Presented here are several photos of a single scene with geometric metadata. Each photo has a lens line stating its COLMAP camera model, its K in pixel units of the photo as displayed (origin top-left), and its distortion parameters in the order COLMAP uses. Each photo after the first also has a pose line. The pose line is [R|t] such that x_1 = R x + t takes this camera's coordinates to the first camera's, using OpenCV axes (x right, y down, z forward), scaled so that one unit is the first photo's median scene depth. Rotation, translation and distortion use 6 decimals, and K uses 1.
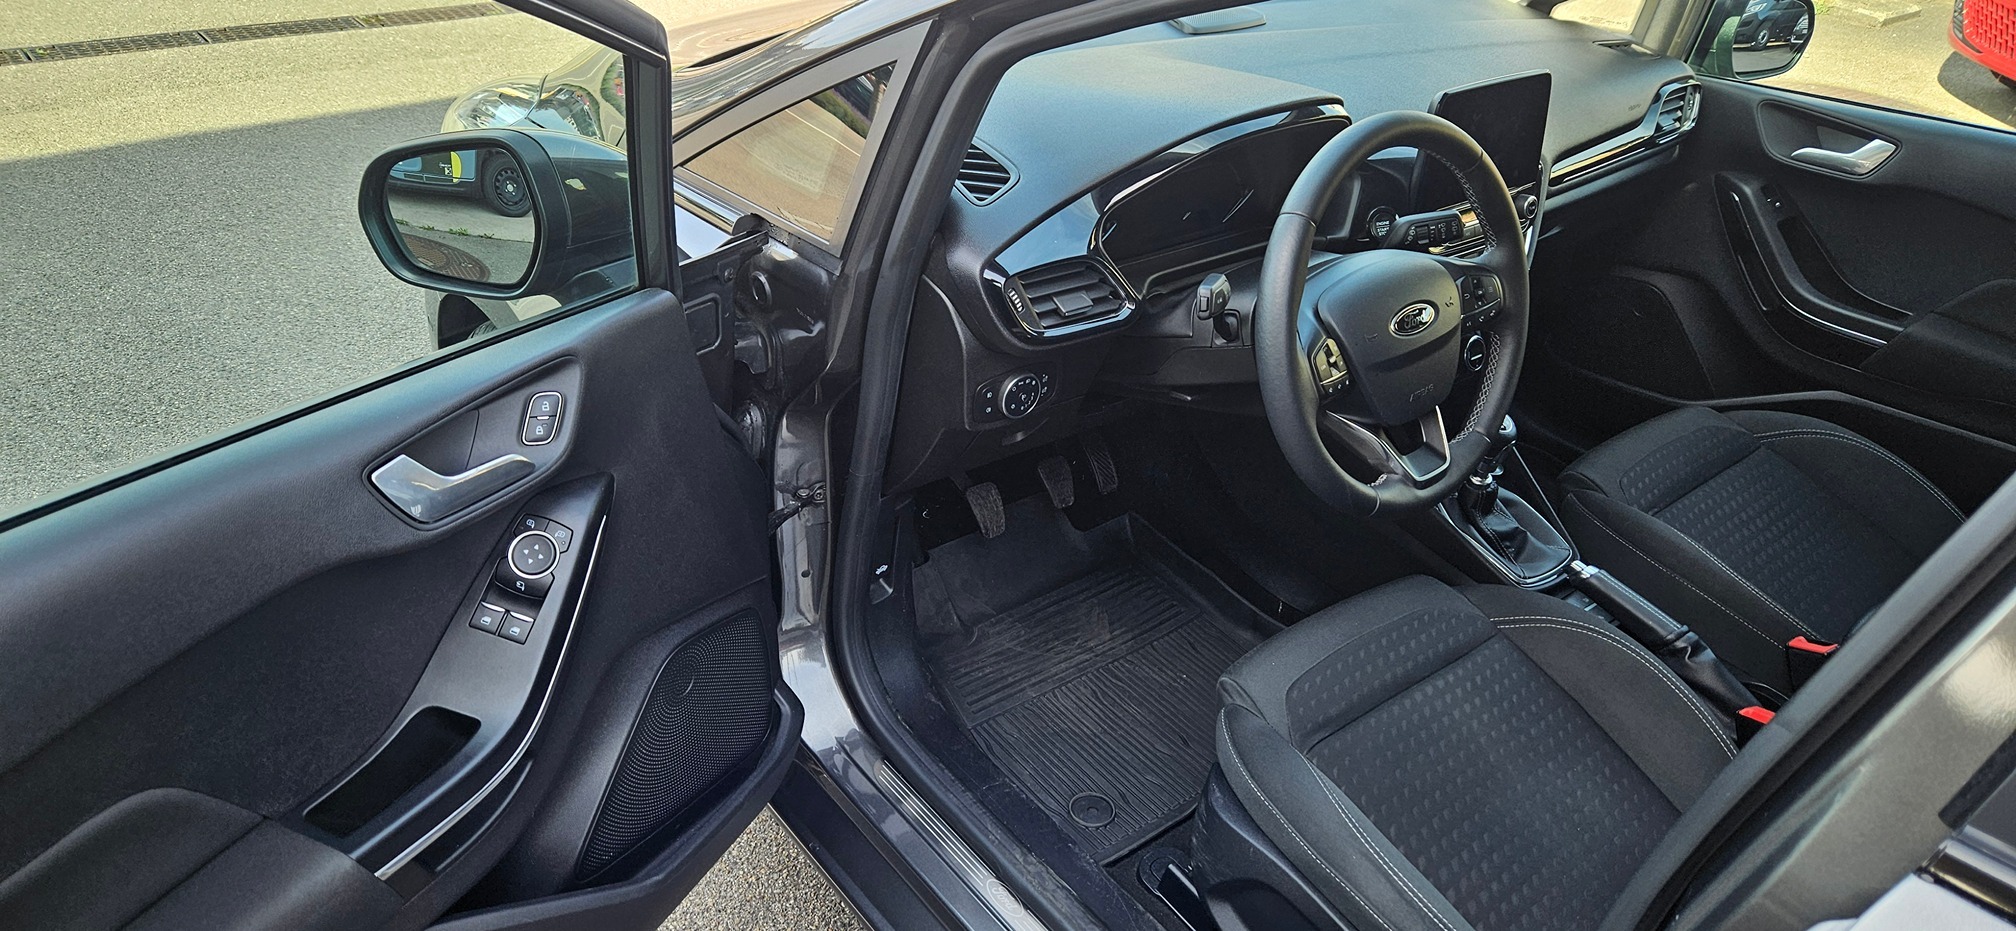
lens RADIAL K [[1355.7, 0, 1000.8], [0, 1355.7, 458.4], [0, 0, 1]] dist [0.057924, -0.056448]
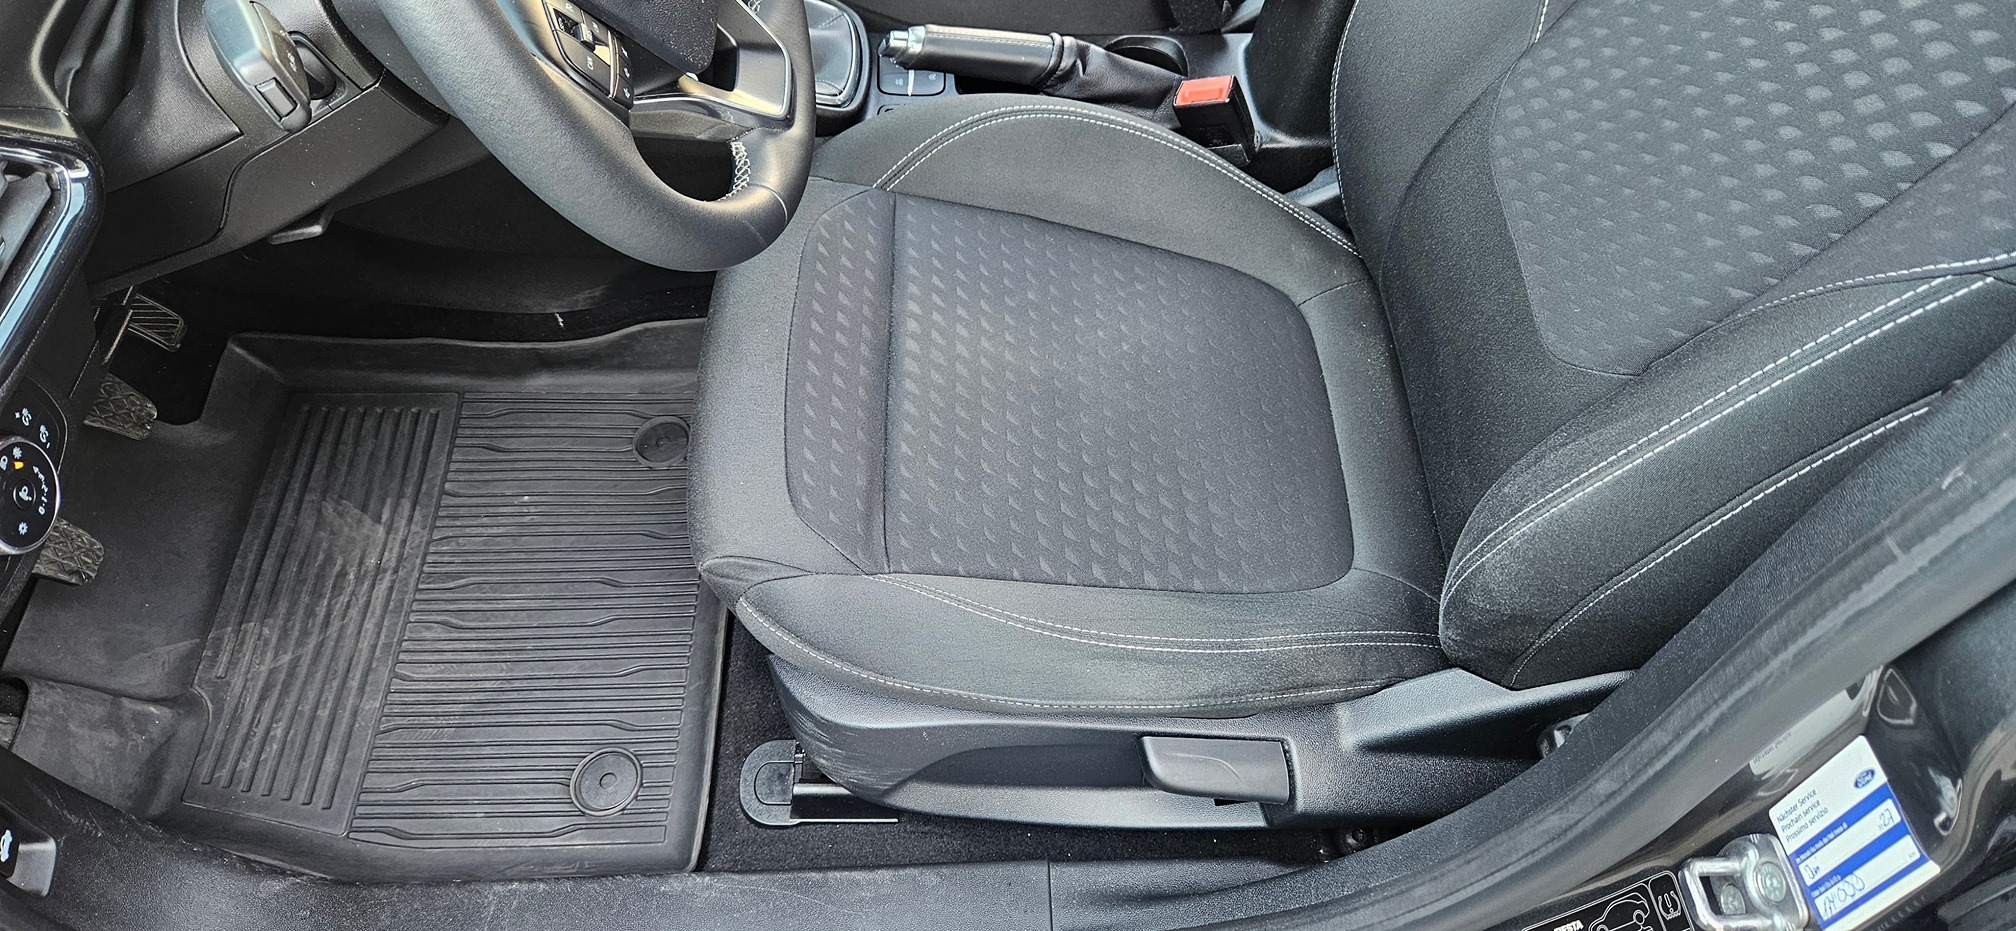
lens RADIAL K [[1355.7, 0, 1000.8], [0, 1355.7, 458.4], [0, 0, 1]] dist [0.057924, -0.056448]
pose [[0.603743, -0.696313, 0.388128, 0.031720], [0.462429, 0.702497, 0.540979, -0.109803], [-0.649349, -0.147130, 0.746122, 0.371157]]
